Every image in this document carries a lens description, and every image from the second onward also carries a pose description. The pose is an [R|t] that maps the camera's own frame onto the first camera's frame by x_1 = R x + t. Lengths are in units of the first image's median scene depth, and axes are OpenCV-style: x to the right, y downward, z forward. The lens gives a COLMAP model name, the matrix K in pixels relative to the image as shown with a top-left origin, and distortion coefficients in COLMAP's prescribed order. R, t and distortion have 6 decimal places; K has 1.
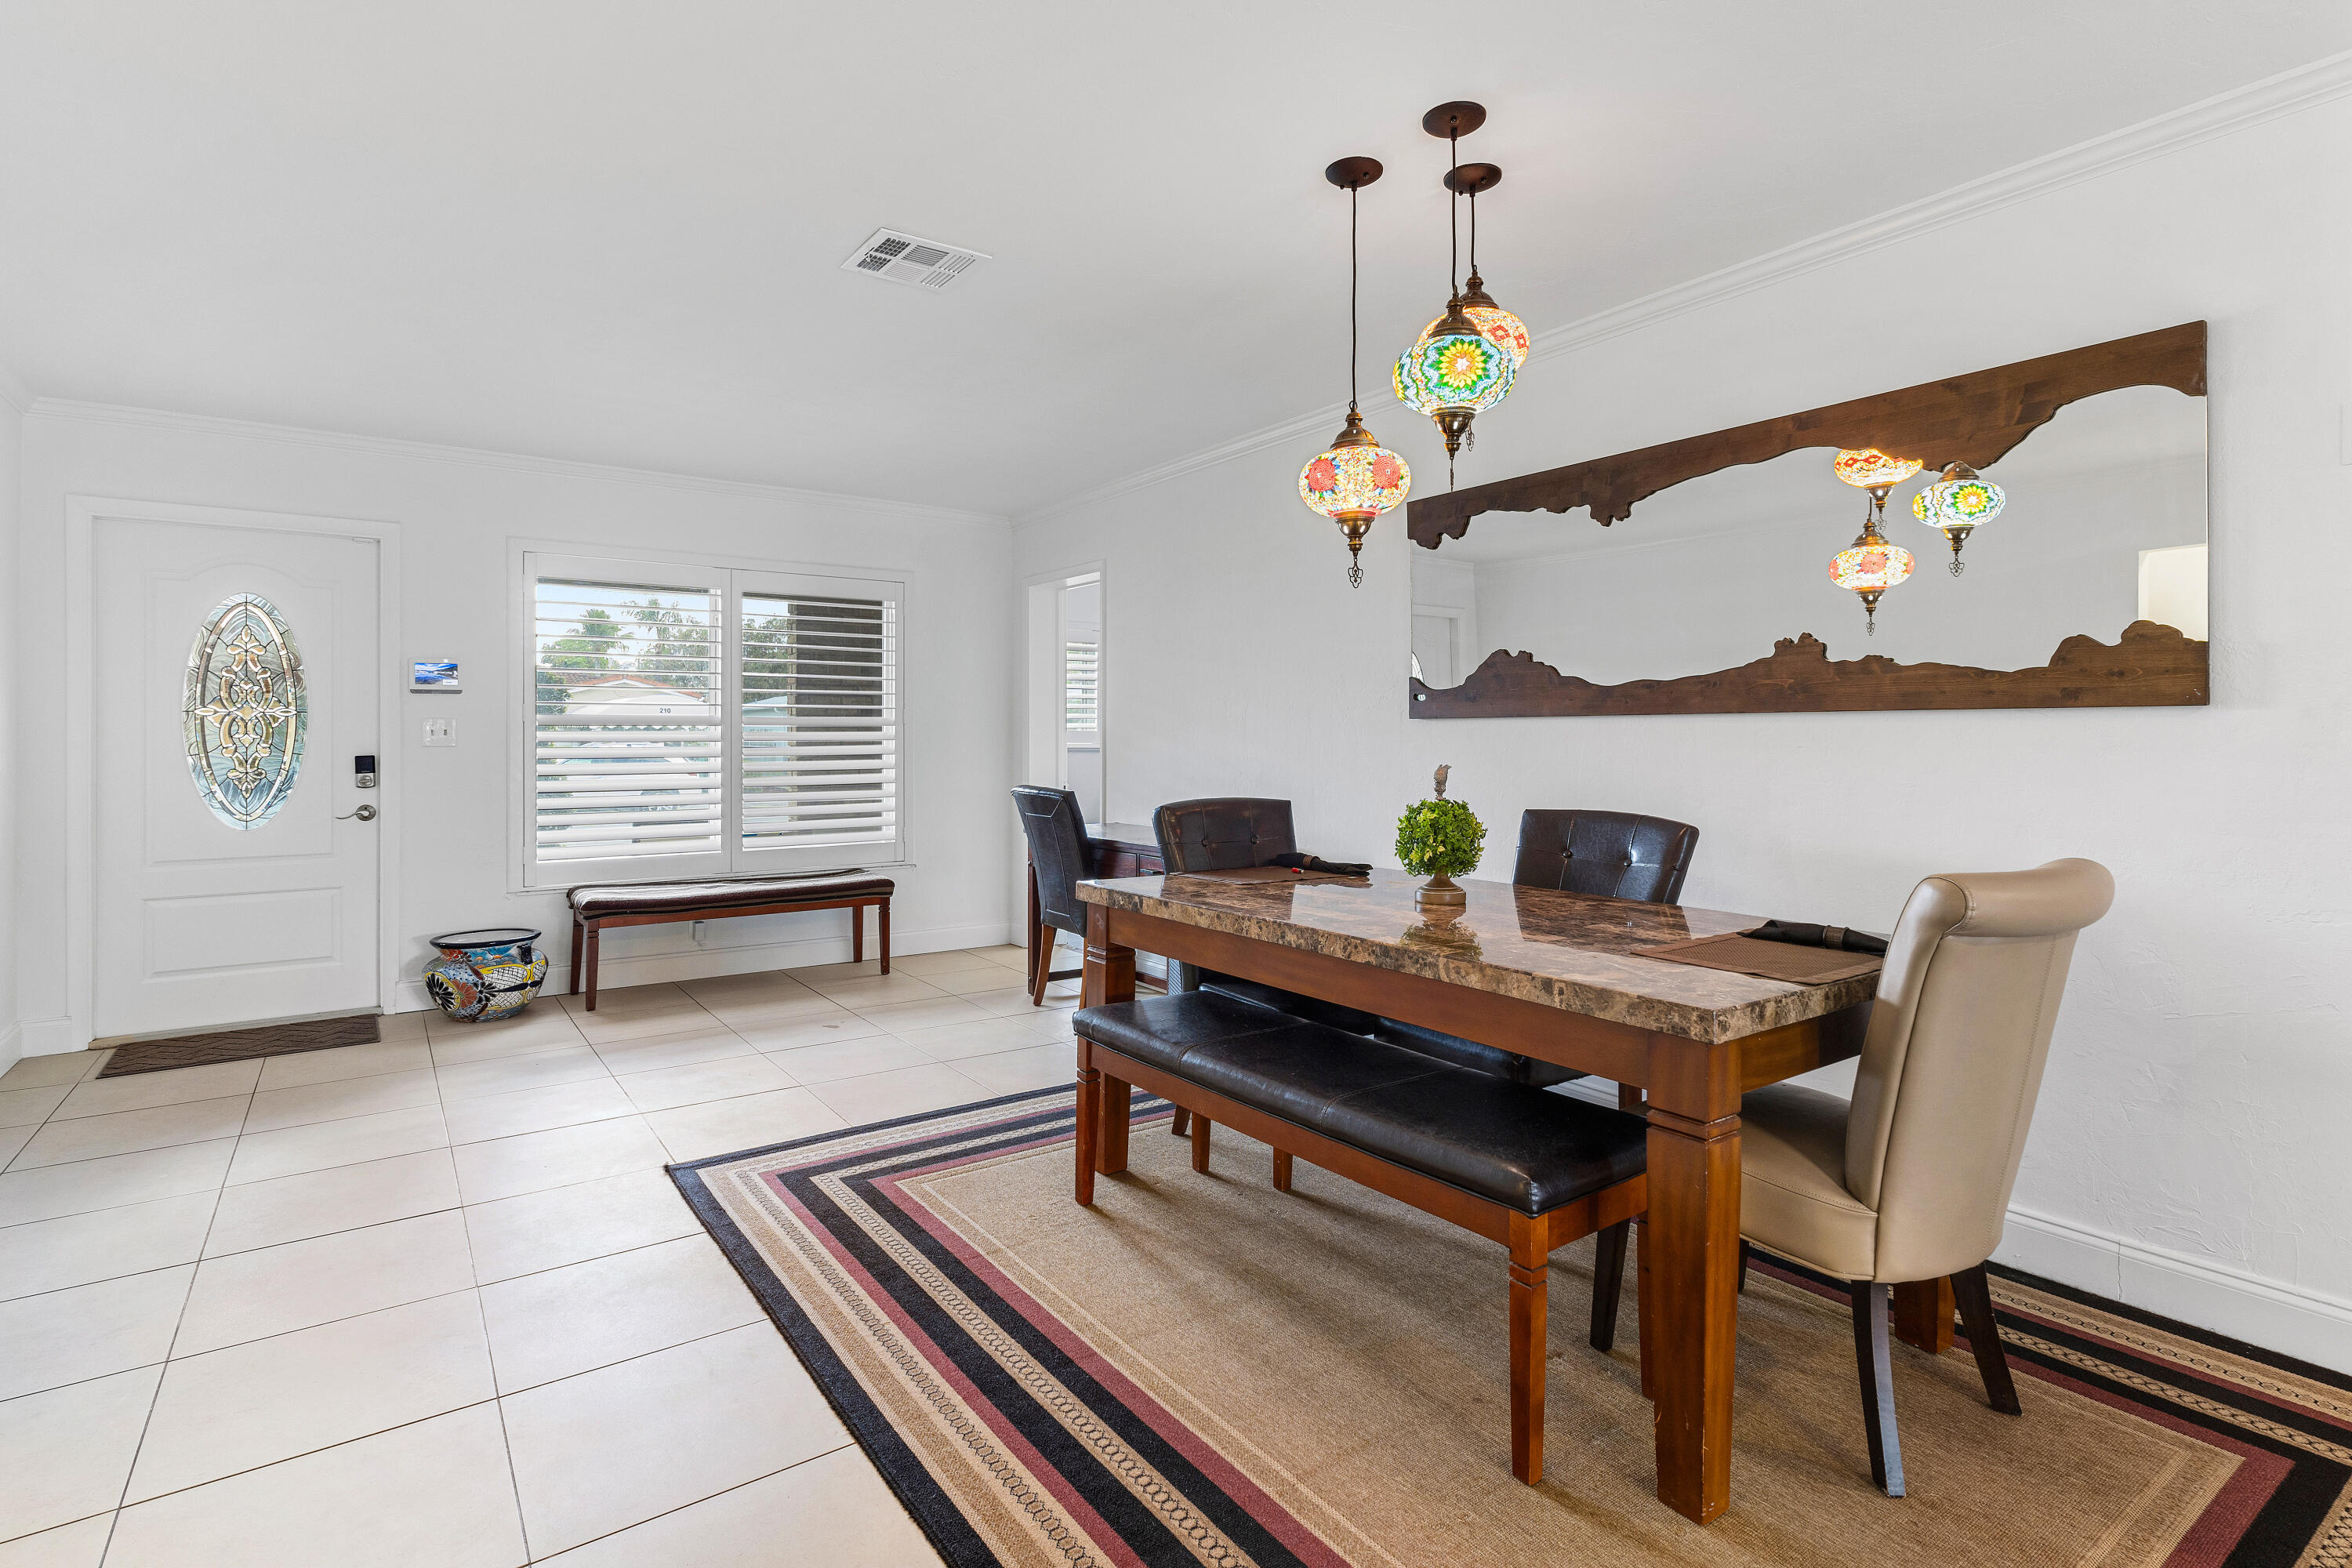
lens RADIAL K [[1147.1, 0, 1174.4], [0, 1147.1, 733.5], [0, 0, 1]] dist [0.001715, 0.000675]
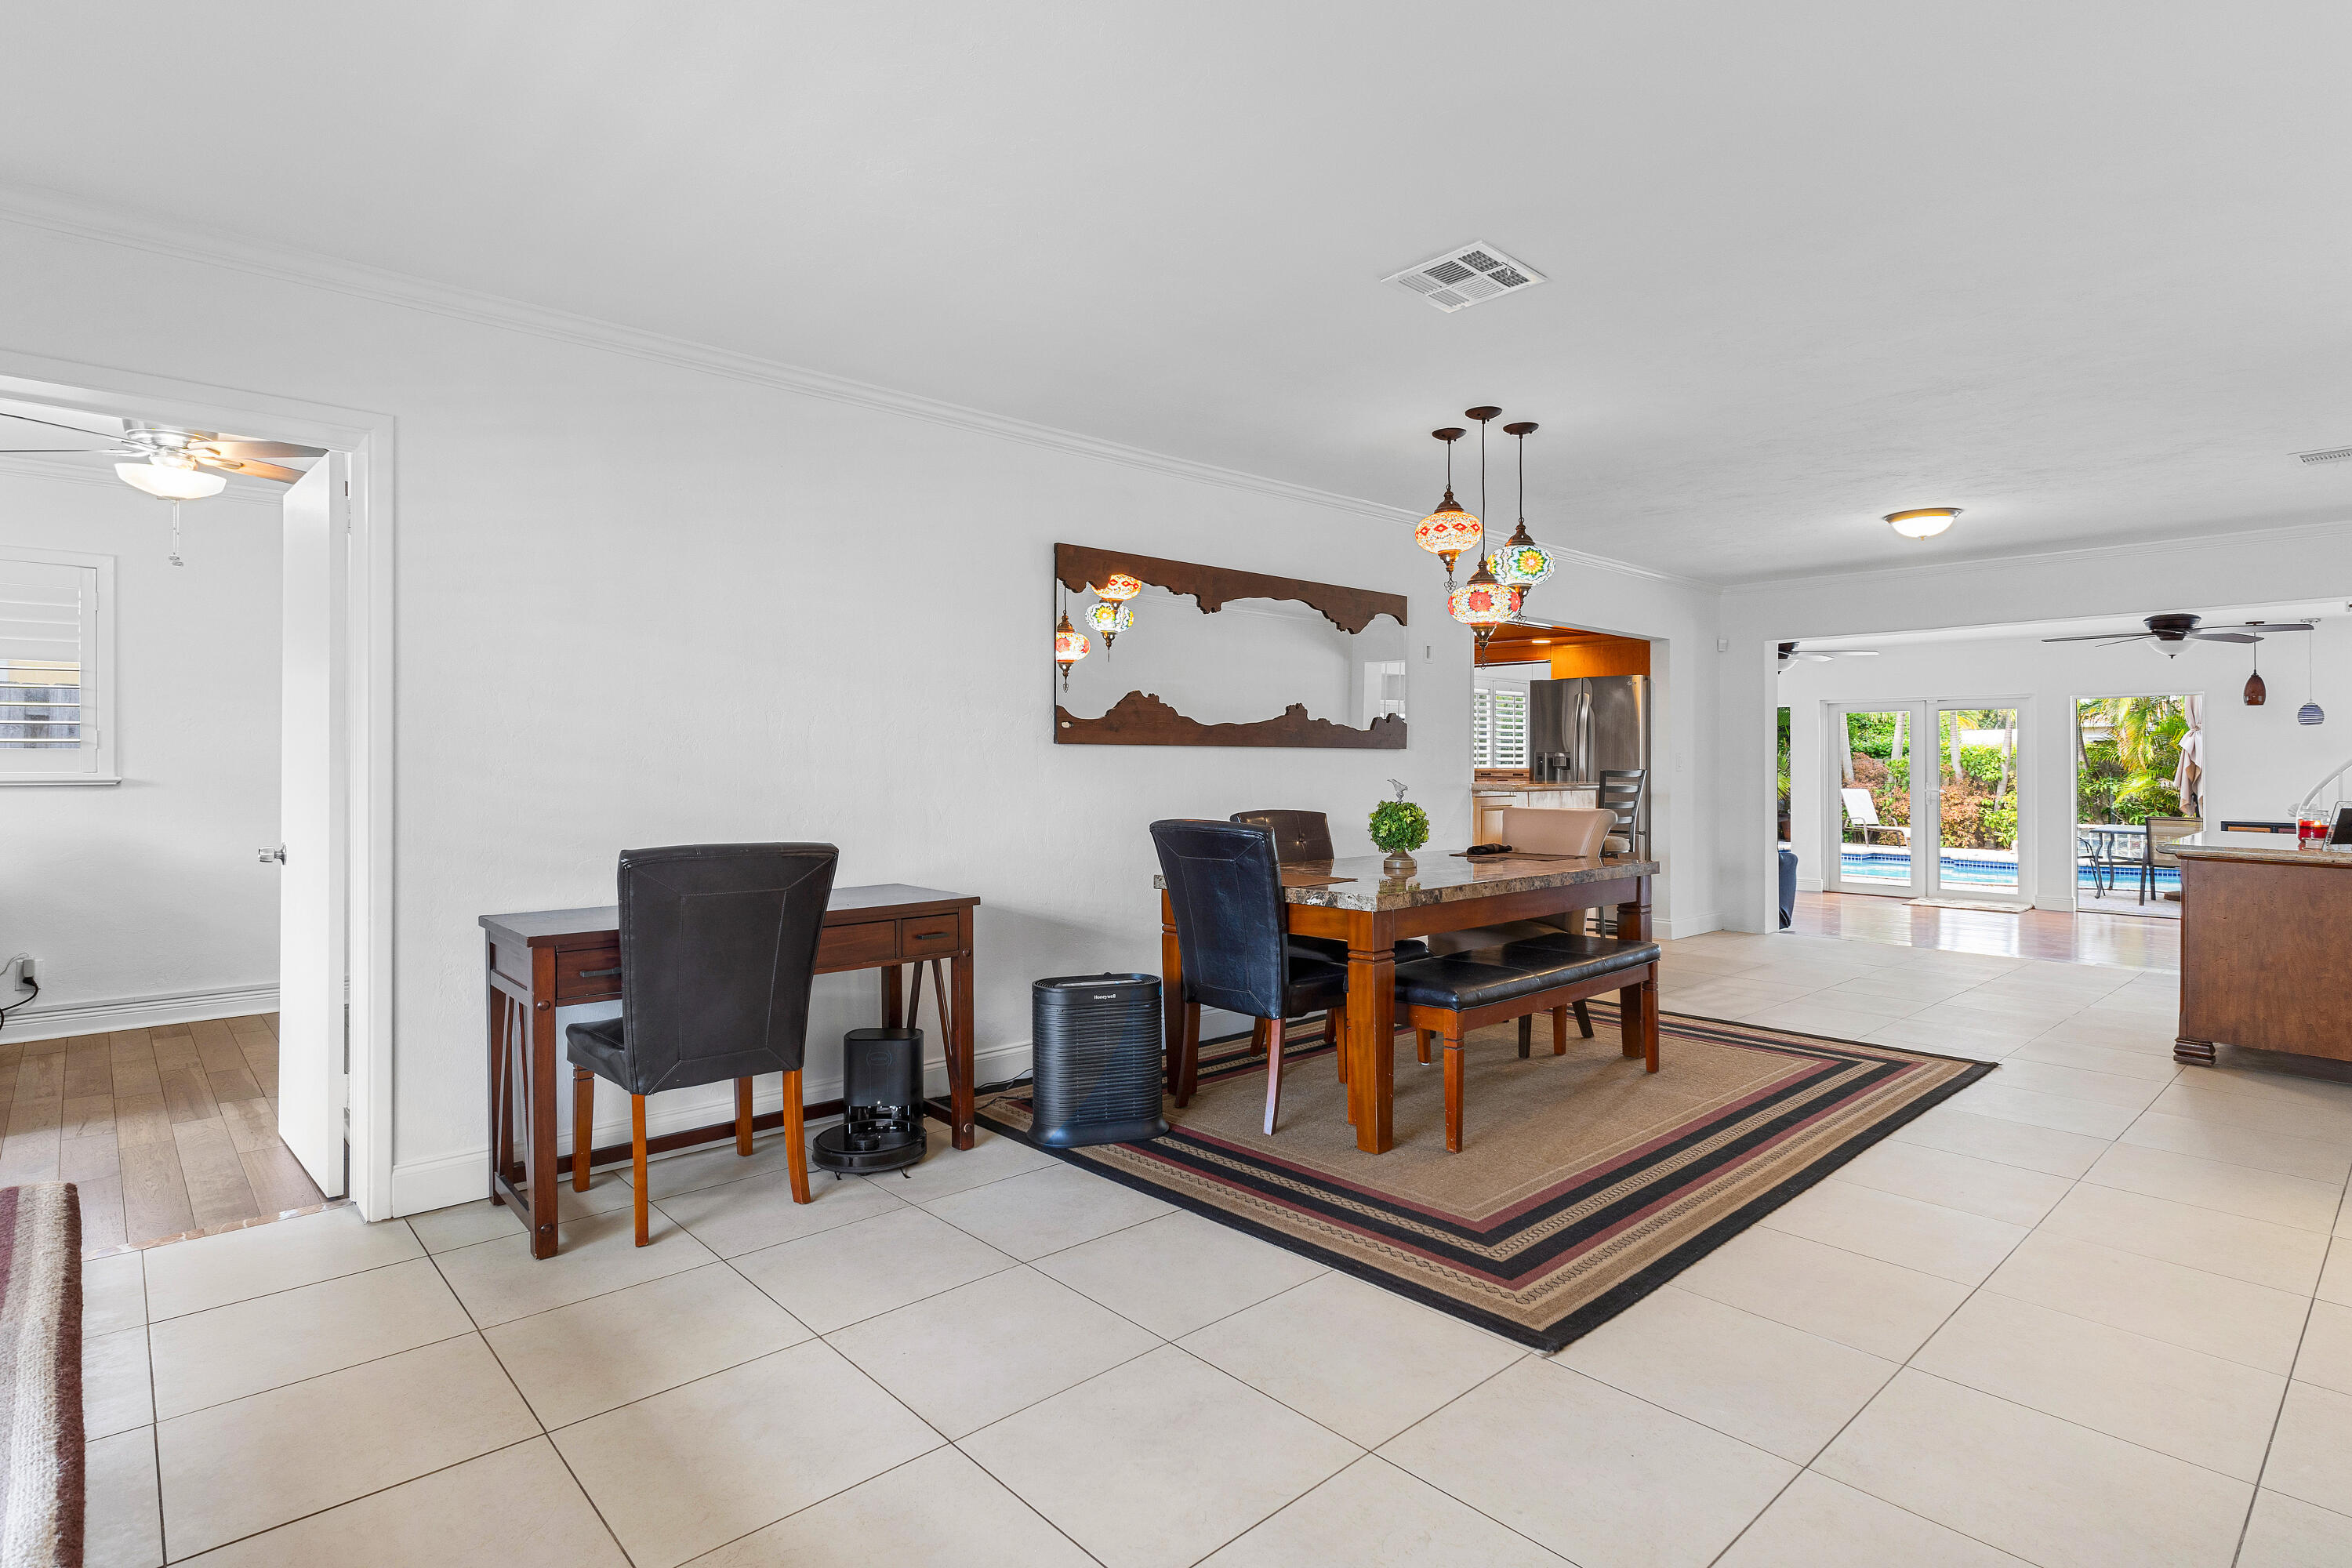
lens RADIAL K [[1173.2, 0, 1131.7], [0, 1173.2, 747.6], [0, 0, 1]] dist [0.002522, 0.000900]
pose [[-0.105706, 0.009477, 0.994352, -1.151002], [-0.004238, 0.999941, -0.009981, 0.001596], [-0.994388, -0.005269, -0.105659, 1.335691]]
